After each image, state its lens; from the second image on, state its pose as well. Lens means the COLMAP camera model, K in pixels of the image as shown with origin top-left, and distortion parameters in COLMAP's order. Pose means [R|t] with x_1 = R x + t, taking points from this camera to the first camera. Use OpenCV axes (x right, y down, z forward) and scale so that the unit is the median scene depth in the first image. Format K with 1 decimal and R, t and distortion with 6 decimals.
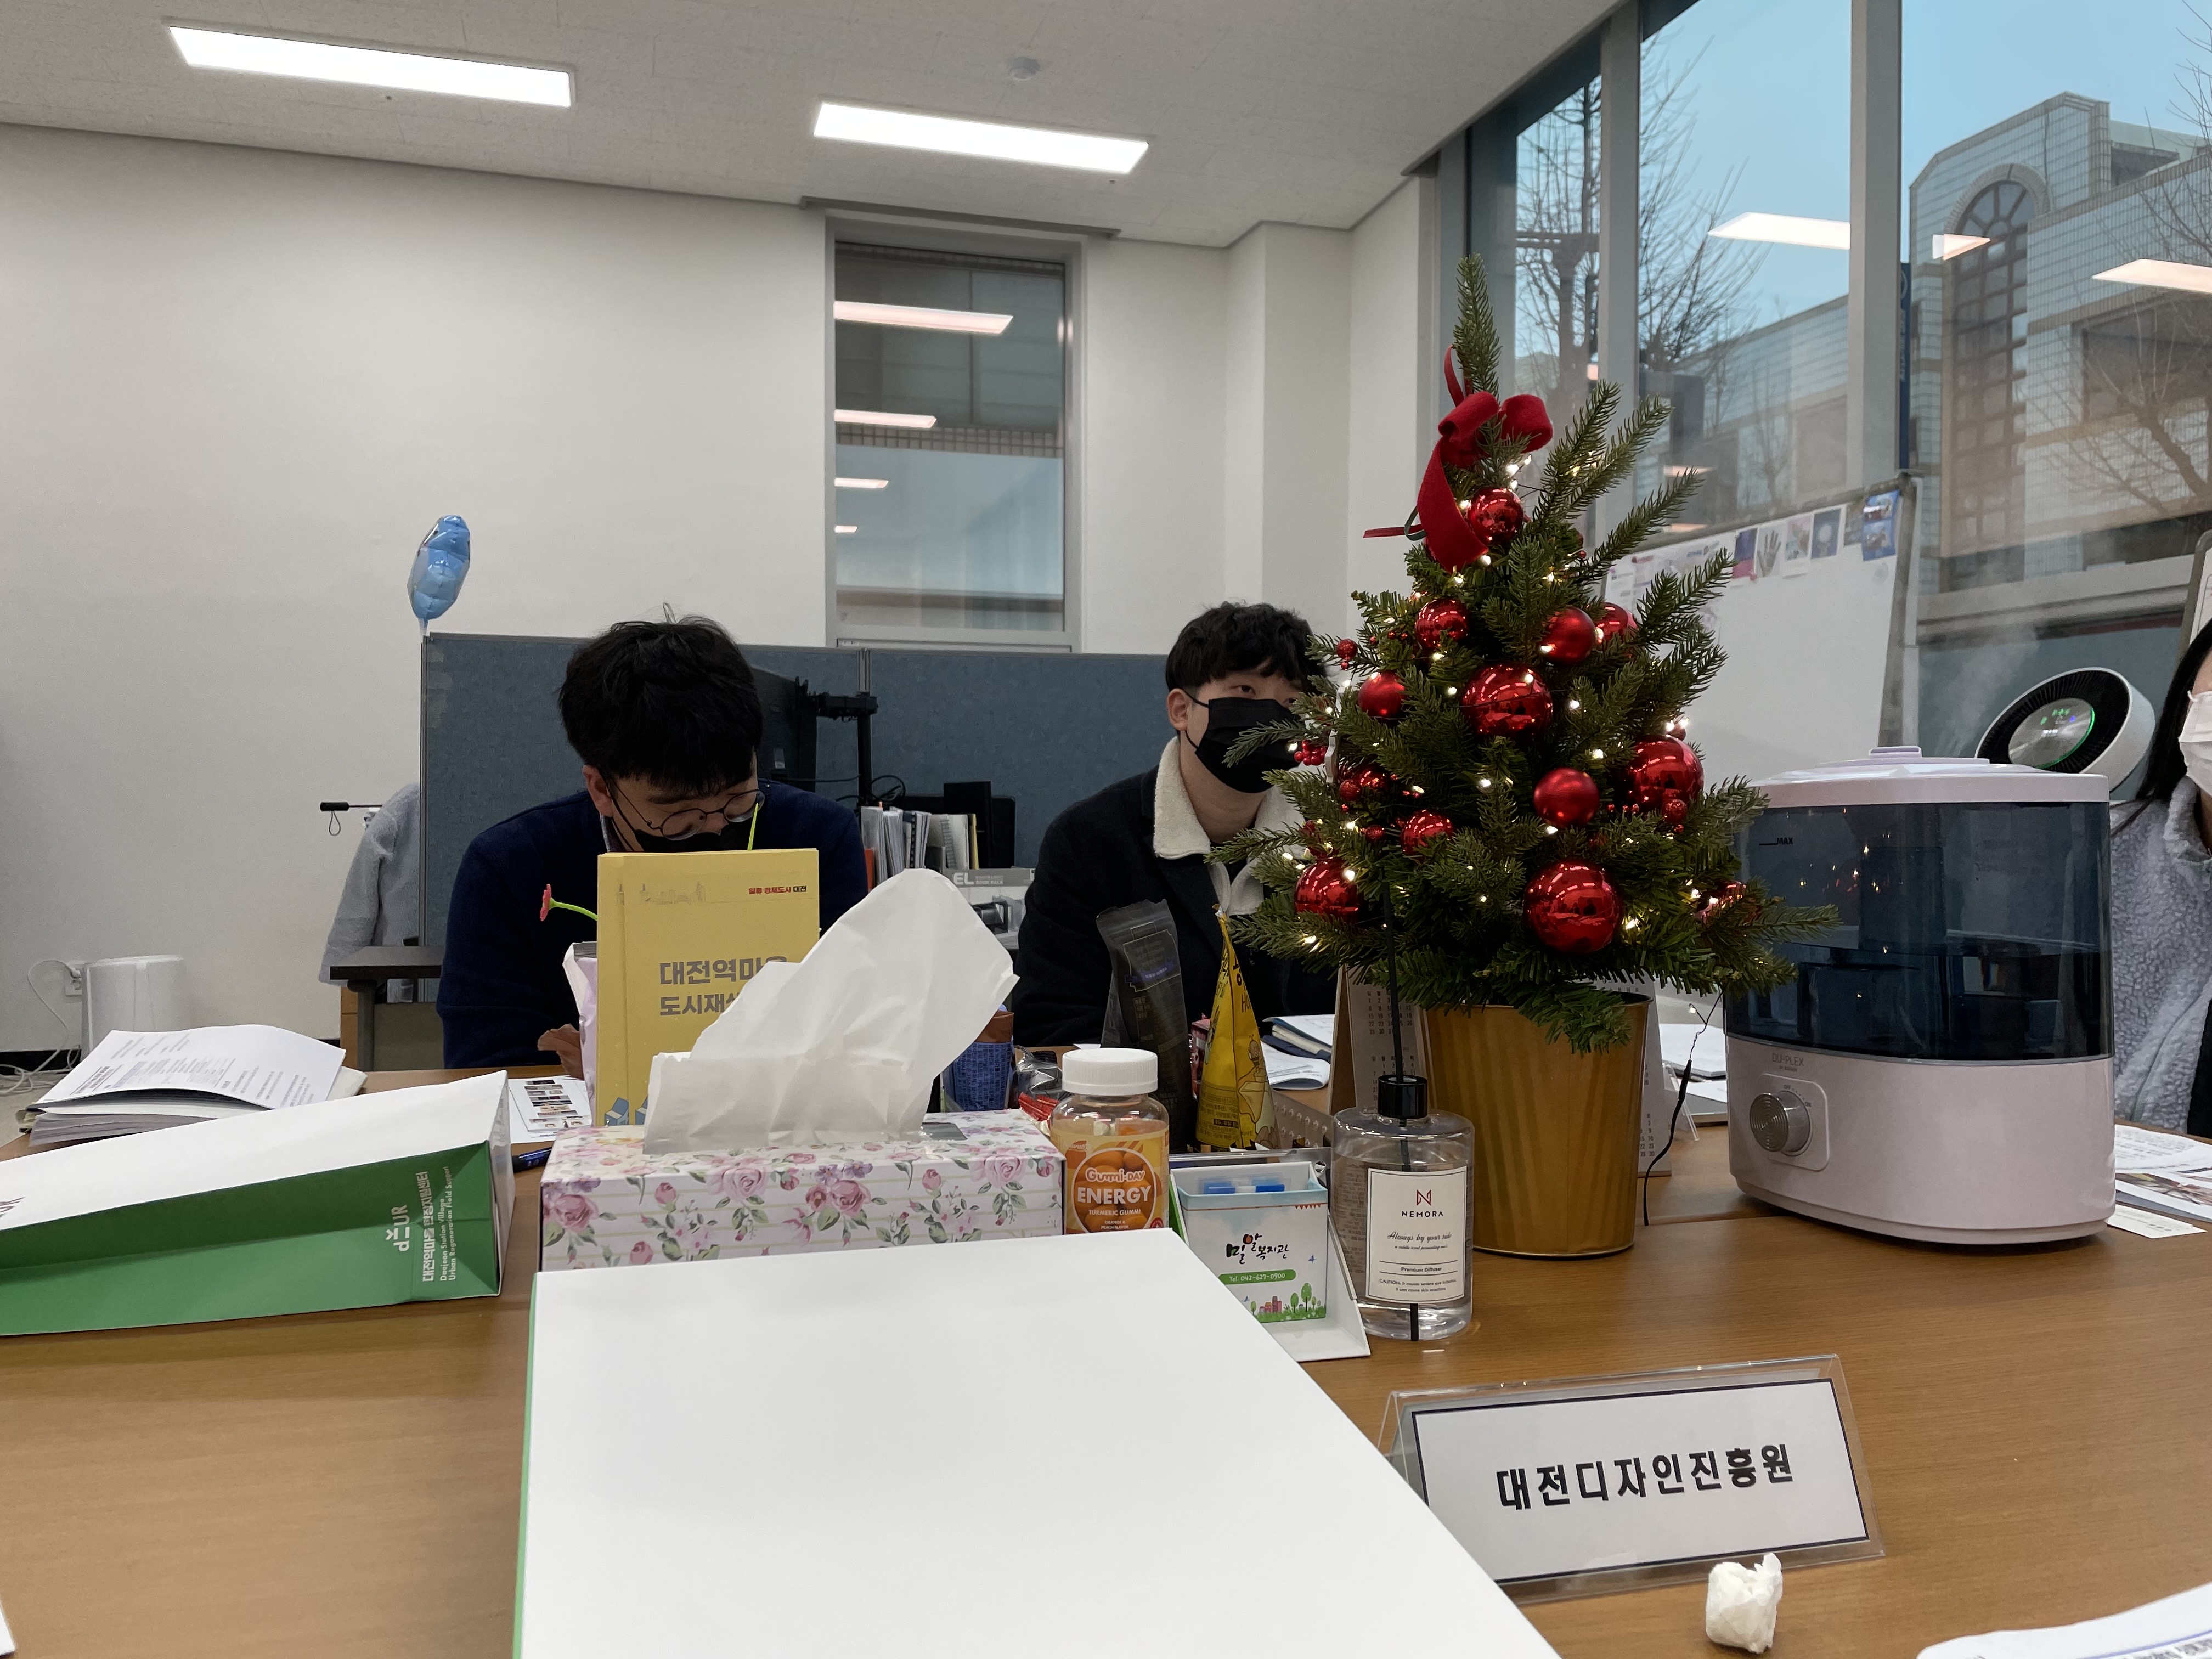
lens RADIAL K [[1705.0, 0, 1098.8], [0, 1705.0, 826.4], [0, 0, 1]] dist [0.108620, -0.129165]
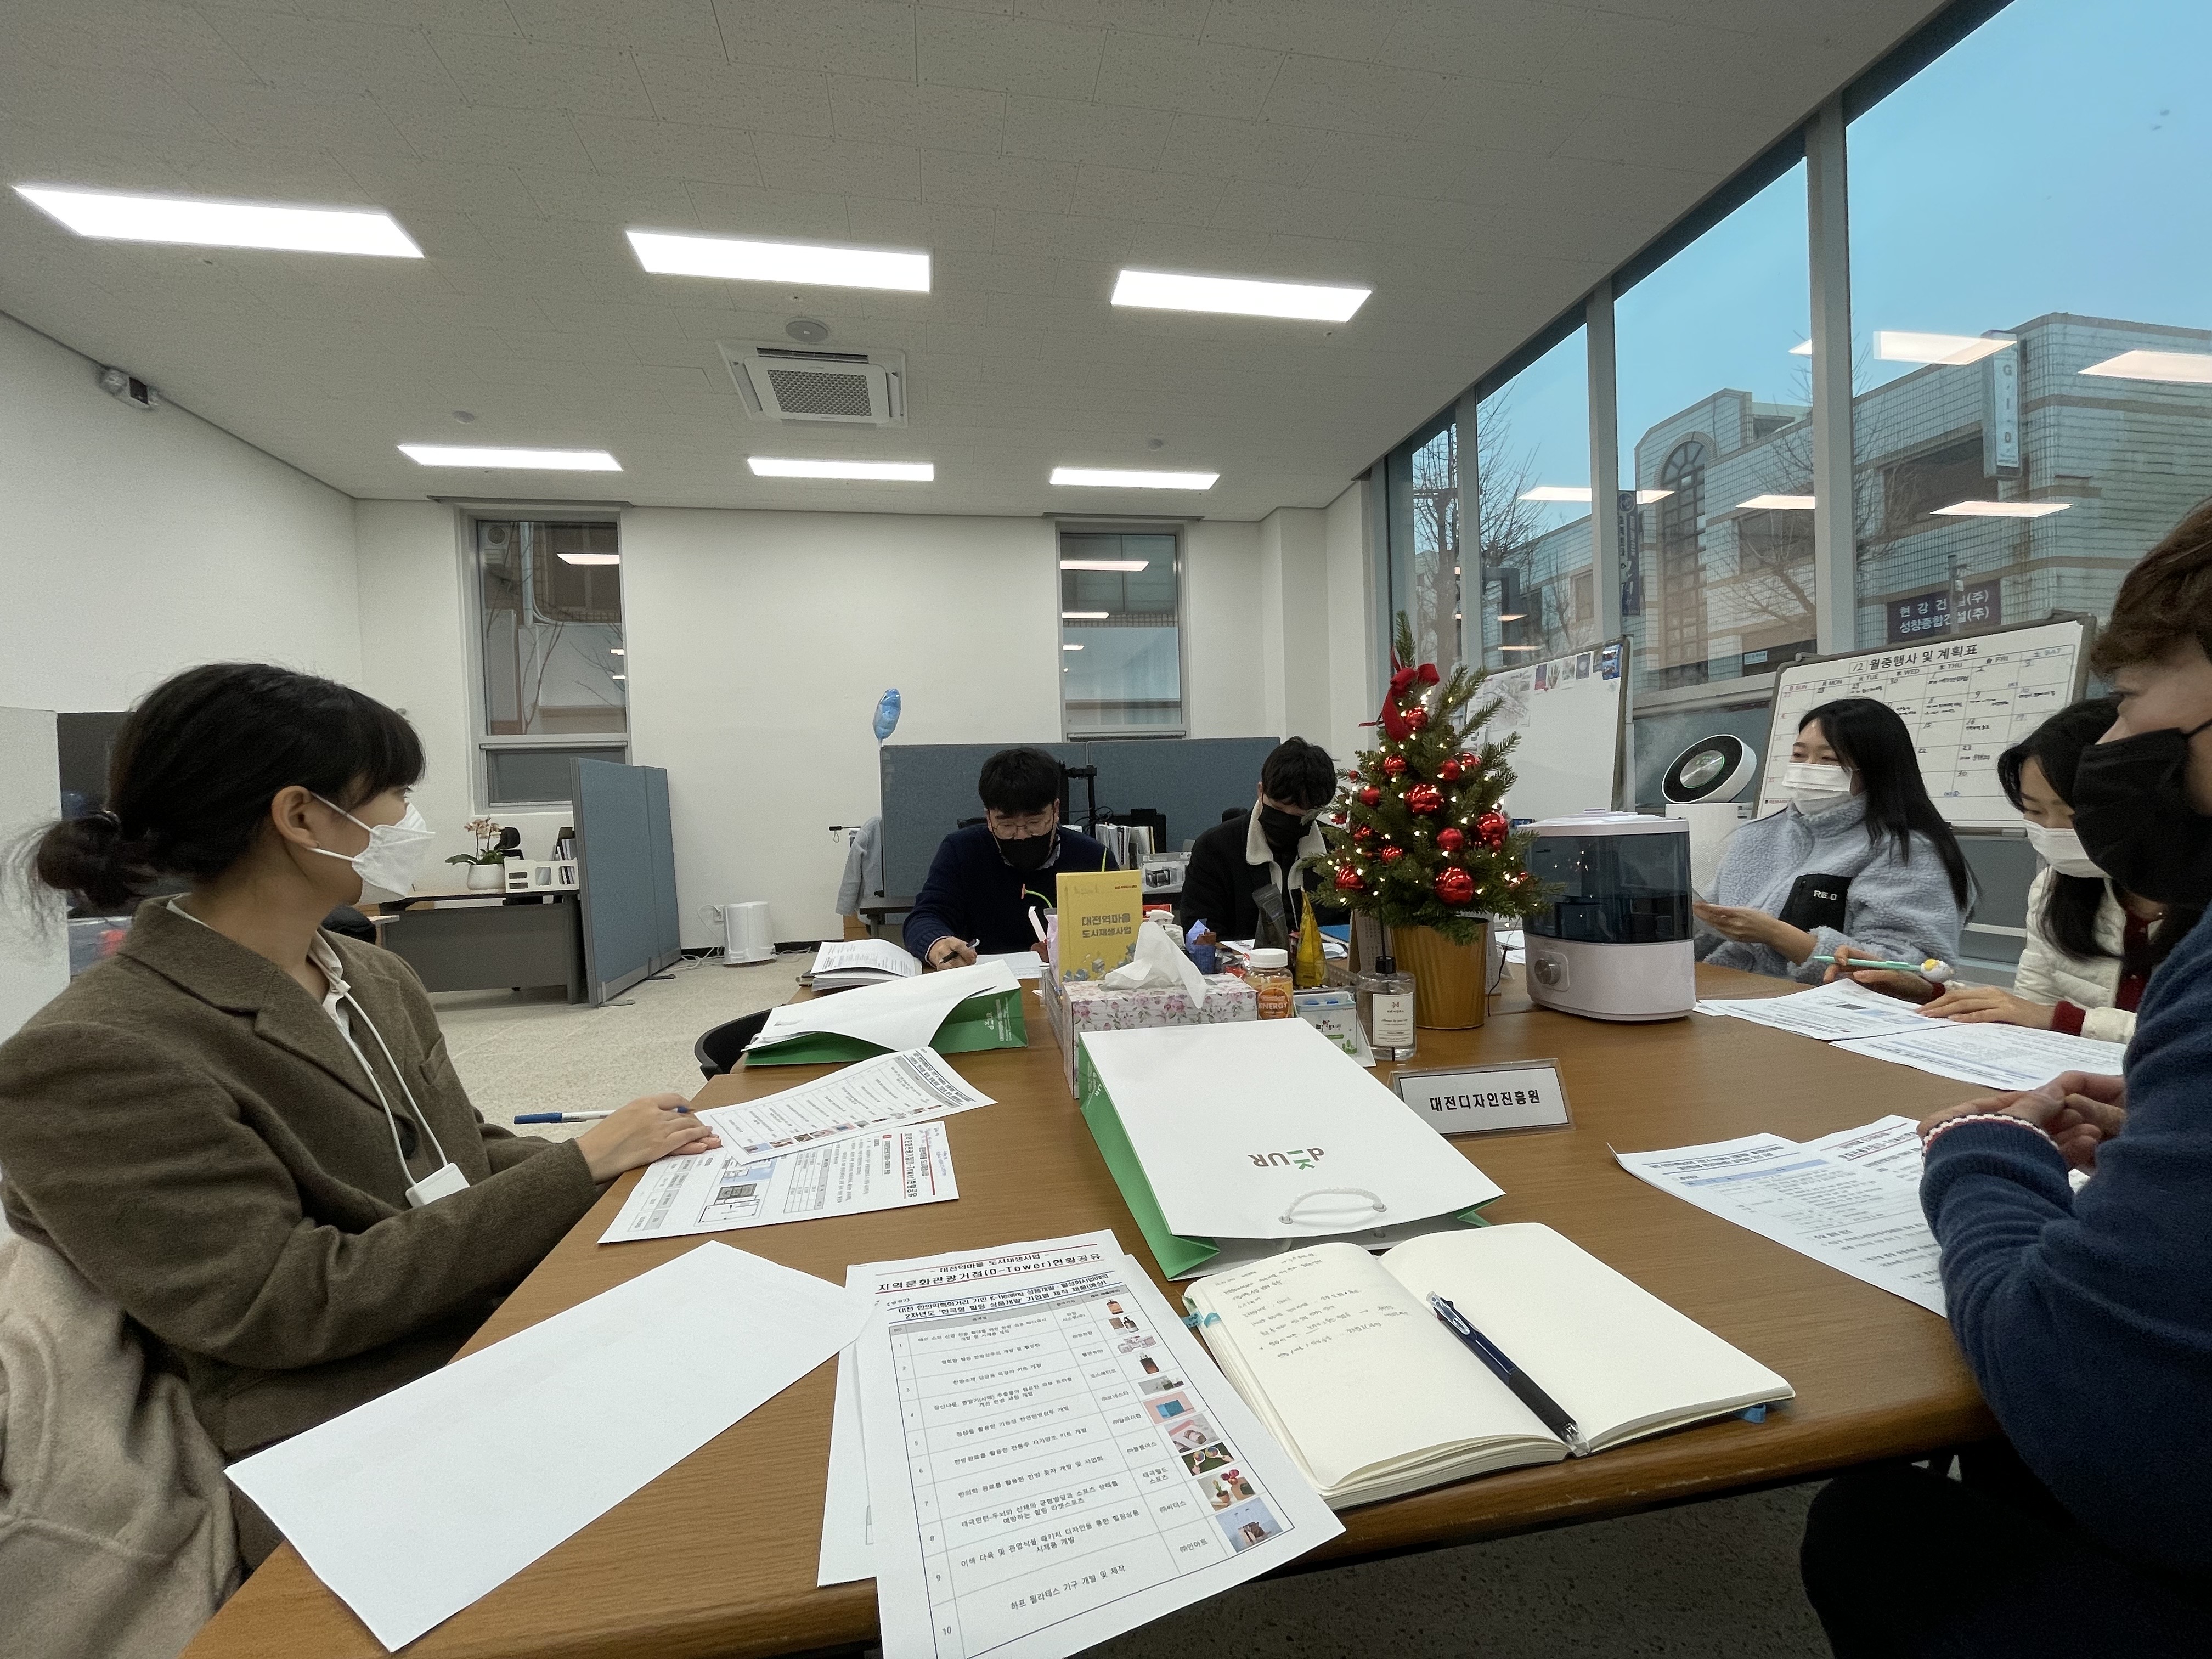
lens RADIAL K [[906.8, 0, 1097.1], [0, 906.8, 835.5], [0, 0, 1]] dist [-0.002447, 0.000066]
pose [[0.993647, -0.032328, -0.107795, -0.073606], [0.034204, 0.999293, 0.015598, -0.052030], [0.107215, -0.019186, 0.994051, -0.279042]]
